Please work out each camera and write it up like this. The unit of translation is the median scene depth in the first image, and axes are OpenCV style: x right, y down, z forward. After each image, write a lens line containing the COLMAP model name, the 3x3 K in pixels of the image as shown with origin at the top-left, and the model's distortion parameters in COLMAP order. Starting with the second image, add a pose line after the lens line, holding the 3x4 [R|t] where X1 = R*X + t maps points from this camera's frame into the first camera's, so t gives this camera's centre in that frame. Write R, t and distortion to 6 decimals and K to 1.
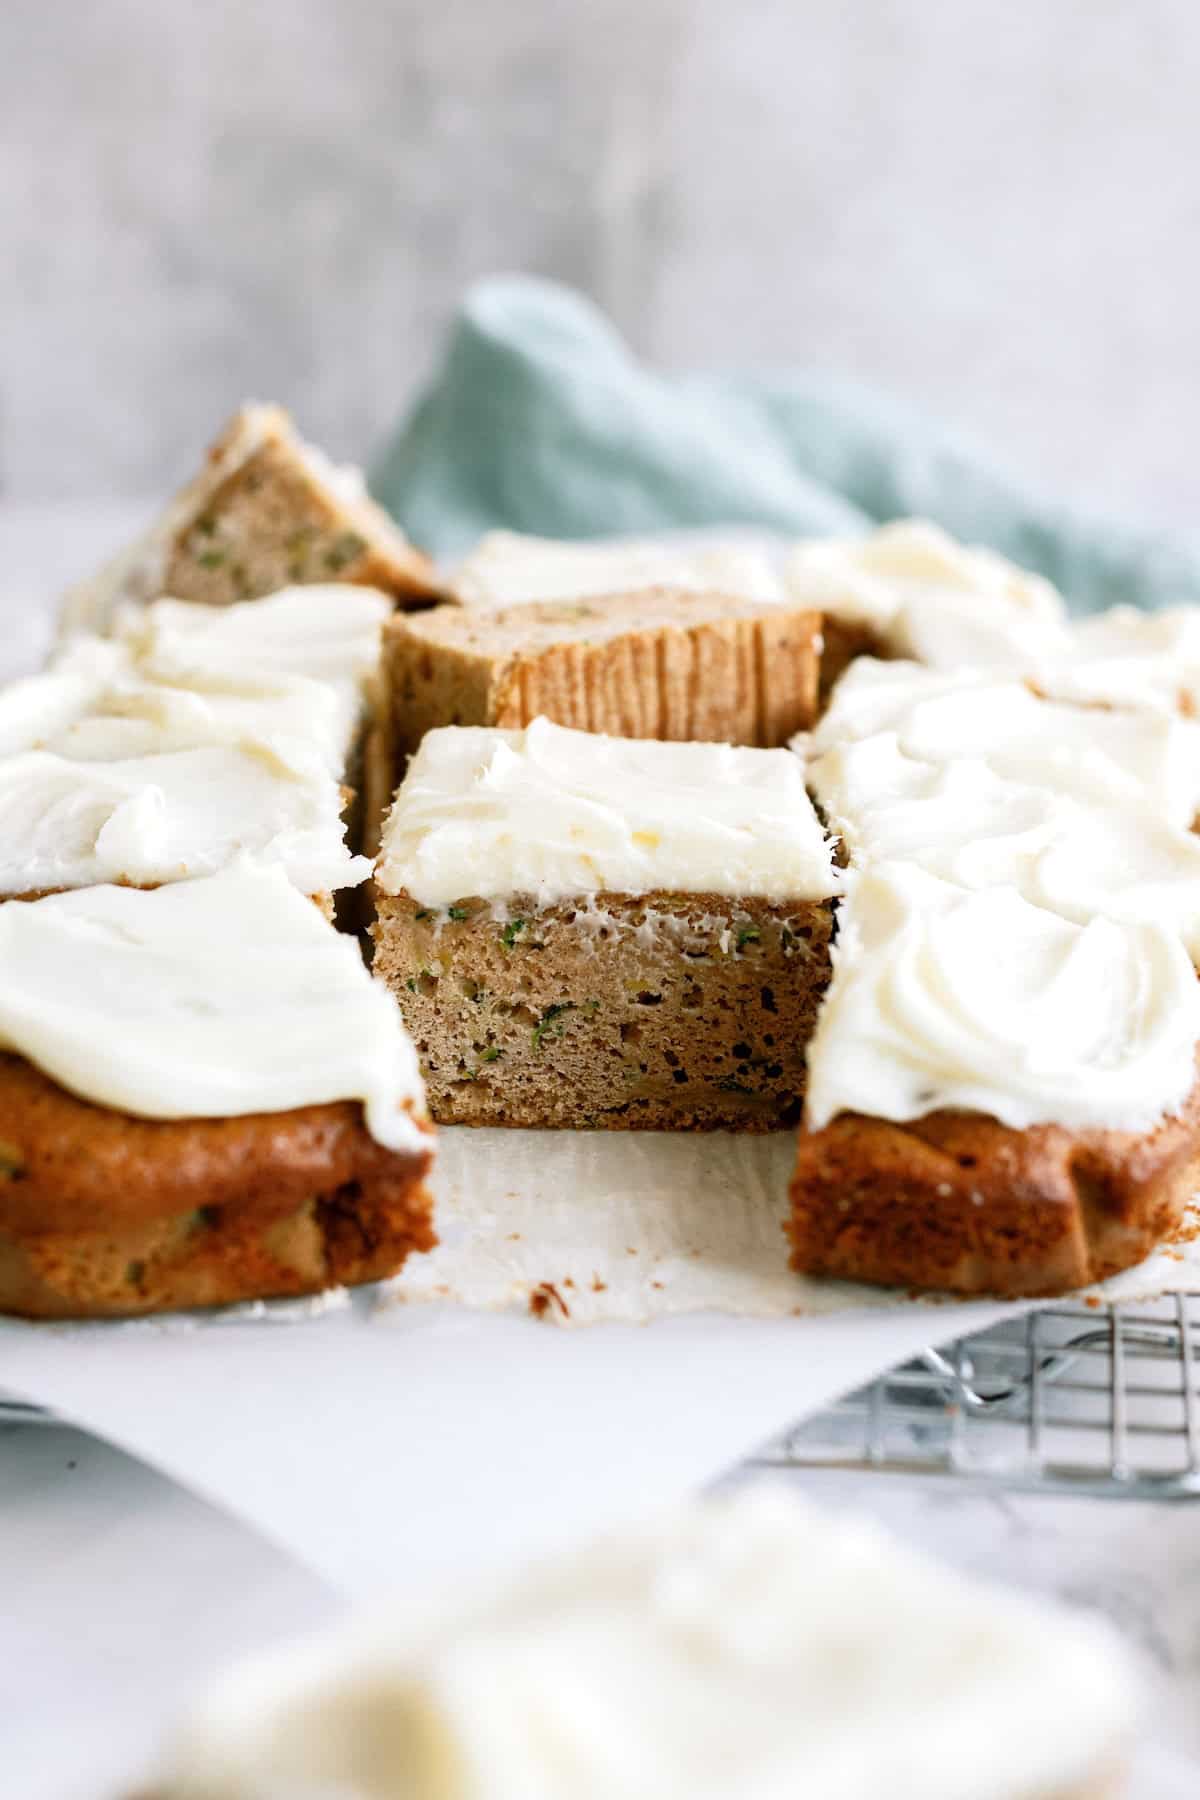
lens RADIAL K [[2948.4, 0, 600.0], [0, 2948.4, 900.0], [0, 0, 1]] dist [0.051217, -0.024823]
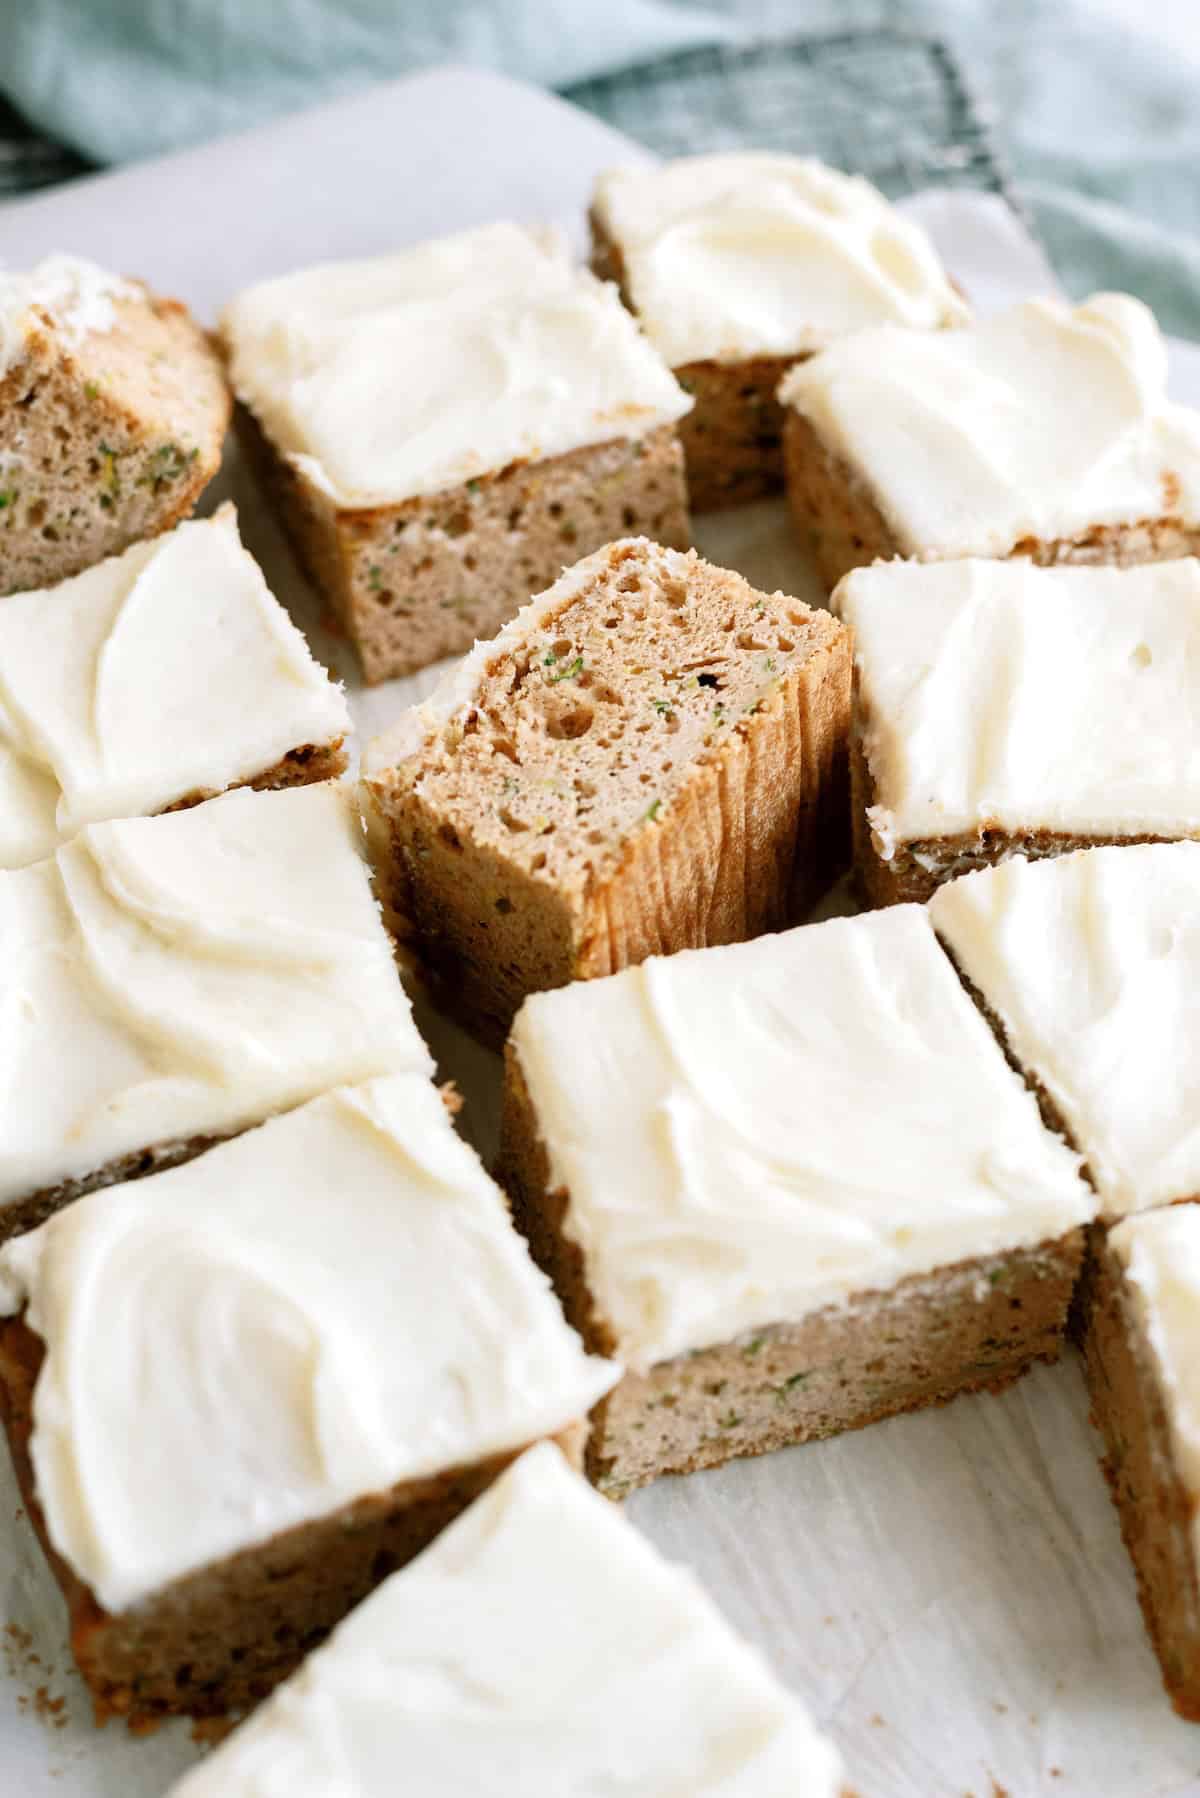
lens RADIAL K [[2945.2, 0, 600.0], [0, 2945.2, 899.0], [0, 0, 1]] dist [0.051217, -0.024823]
pose [[0.954541, -0.258977, 0.147588, -0.171140], [0.160347, 0.863509, 0.478164, -0.538909], [-0.251278, -0.432762, 0.865781, 0.283395]]
